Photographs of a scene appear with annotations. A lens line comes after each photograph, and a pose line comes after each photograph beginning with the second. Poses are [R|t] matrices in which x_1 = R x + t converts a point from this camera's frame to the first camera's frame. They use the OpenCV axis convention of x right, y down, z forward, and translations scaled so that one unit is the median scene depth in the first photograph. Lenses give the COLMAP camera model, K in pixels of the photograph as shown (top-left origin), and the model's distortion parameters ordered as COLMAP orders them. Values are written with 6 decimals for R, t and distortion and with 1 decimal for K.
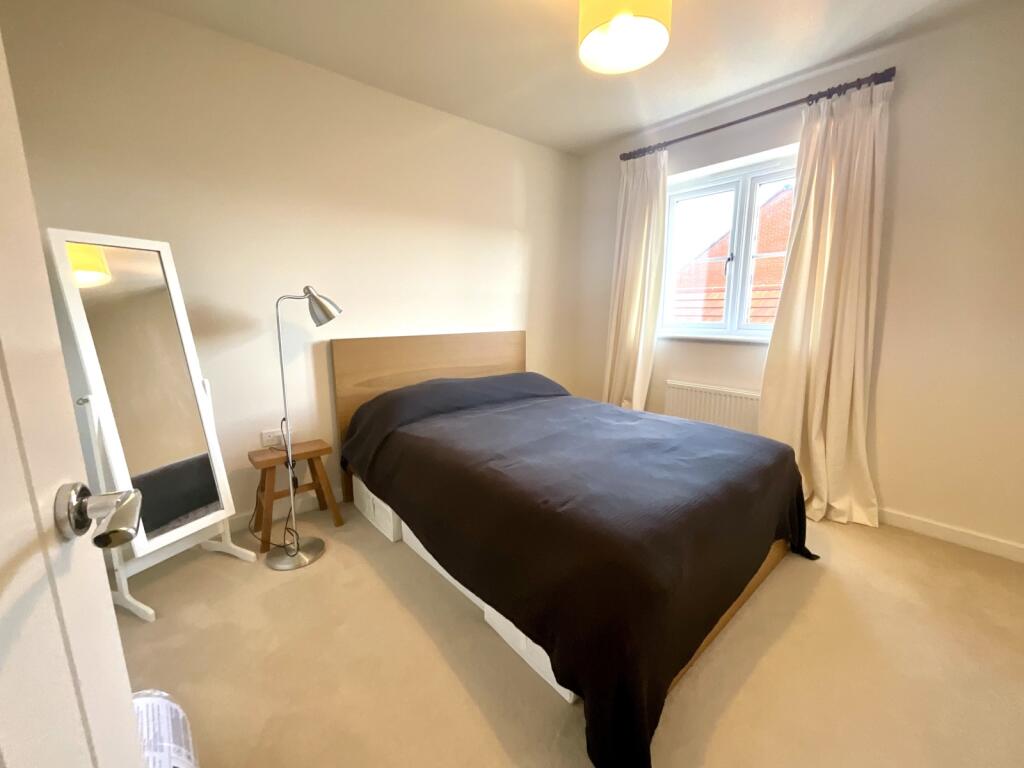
lens RADIAL K [[407.1, 0, 512.0], [0, 407.1, 384.0], [0, 0, 1]] dist [-0.000180, -0.000054]
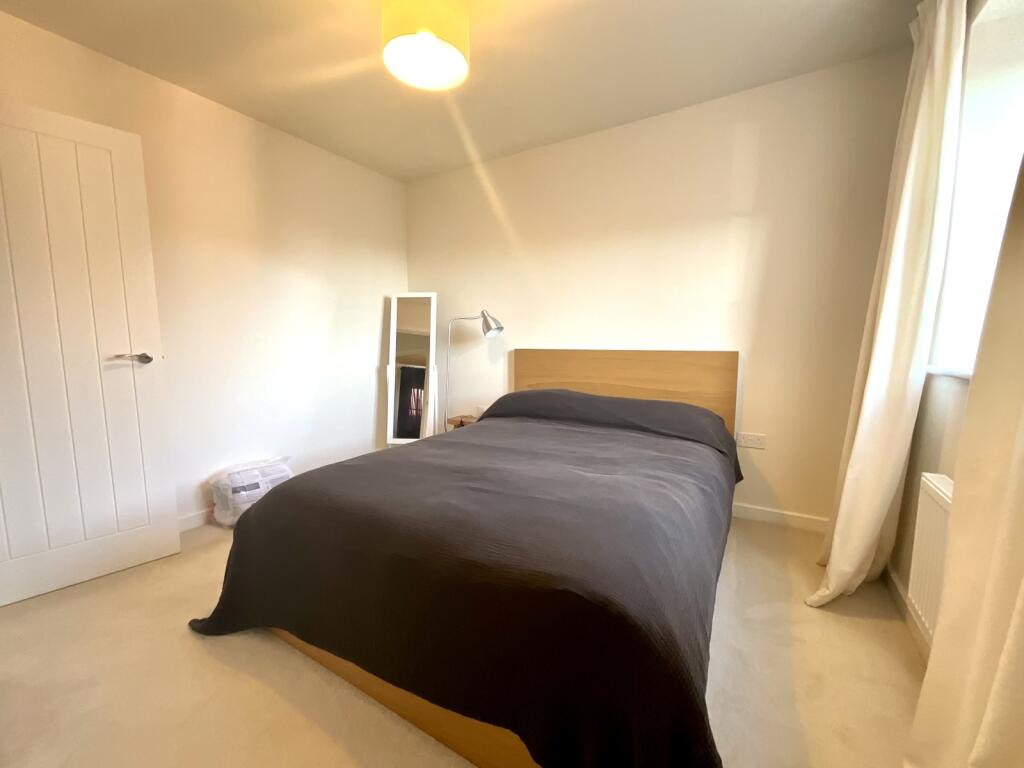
lens RADIAL K [[407.1, 0, 512.0], [0, 407.1, 384.0], [0, 0, 1]] dist [-0.000180, -0.000054]
pose [[0.323014, 0.108795, -0.940120, 0.804631], [-0.167203, 0.984305, 0.056459, -0.069728], [0.931507, 0.138953, 0.336135, 0.566384]]
